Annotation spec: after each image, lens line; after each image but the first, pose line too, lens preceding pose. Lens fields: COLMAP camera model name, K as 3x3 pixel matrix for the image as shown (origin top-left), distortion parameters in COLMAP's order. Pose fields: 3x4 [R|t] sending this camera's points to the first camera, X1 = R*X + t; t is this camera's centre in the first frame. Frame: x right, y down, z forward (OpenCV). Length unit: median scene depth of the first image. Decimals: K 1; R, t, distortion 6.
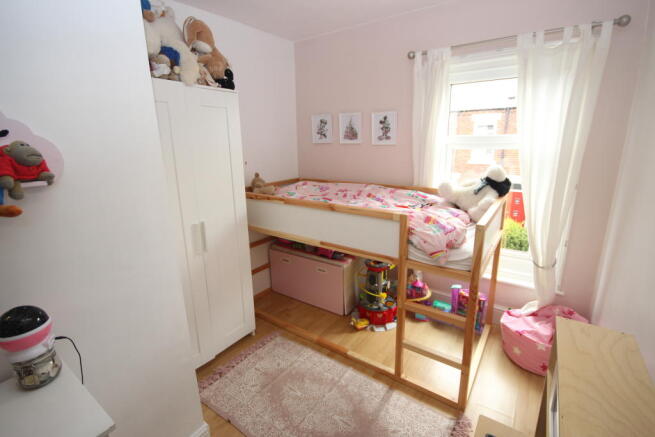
lens RADIAL K [[305.9, 0, 327.5], [0, 305.9, 218.5], [0, 0, 1]] dist [-0.001960, -0.001355]
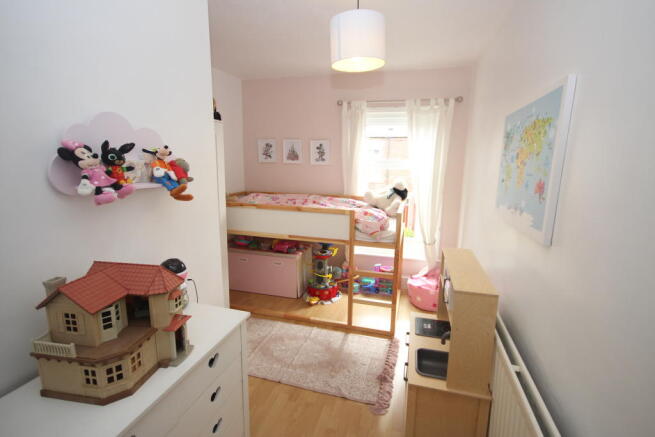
lens RADIAL K [[305.9, 0, 327.5], [0, 305.9, 218.5], [0, 0, 1]] dist [-0.001960, -0.001355]
pose [[0.945349, -0.034206, 0.324260, -0.275525], [0.053255, 0.997326, -0.050053, 0.073032], [-0.321681, 0.064587, 0.944643, -0.306986]]
